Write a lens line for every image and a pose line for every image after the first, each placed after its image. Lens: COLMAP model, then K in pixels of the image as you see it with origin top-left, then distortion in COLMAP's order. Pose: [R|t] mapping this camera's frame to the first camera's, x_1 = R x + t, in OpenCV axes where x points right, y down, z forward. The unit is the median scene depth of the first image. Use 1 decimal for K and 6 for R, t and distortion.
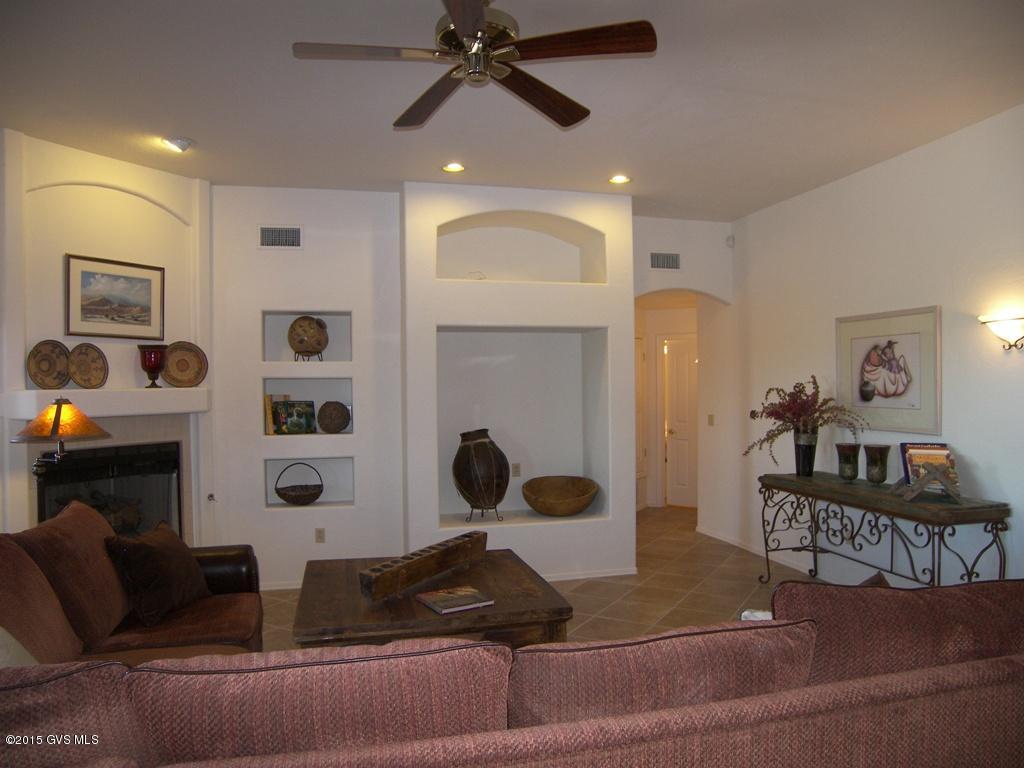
lens RADIAL K [[725.7, 0, 512.0], [0, 725.7, 384.0], [0, 0, 1]] dist [-0.102403, 0.000542]
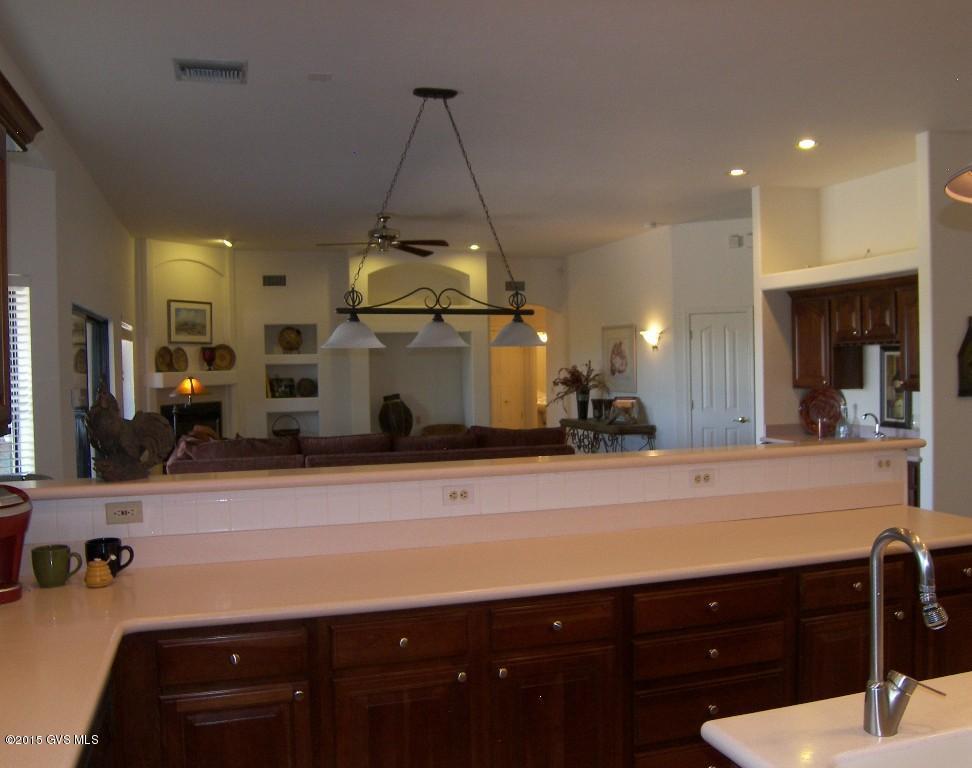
lens RADIAL K [[854.5, 0, 483.5], [0, 854.5, 364.9], [0, 0, 1]] dist [-0.001518, 0.000026]
pose [[0.998805, -0.007674, 0.048262, 0.071806], [0.007463, 0.999962, 0.004558, -0.013149], [-0.048295, -0.004192, 0.998824, -1.067254]]
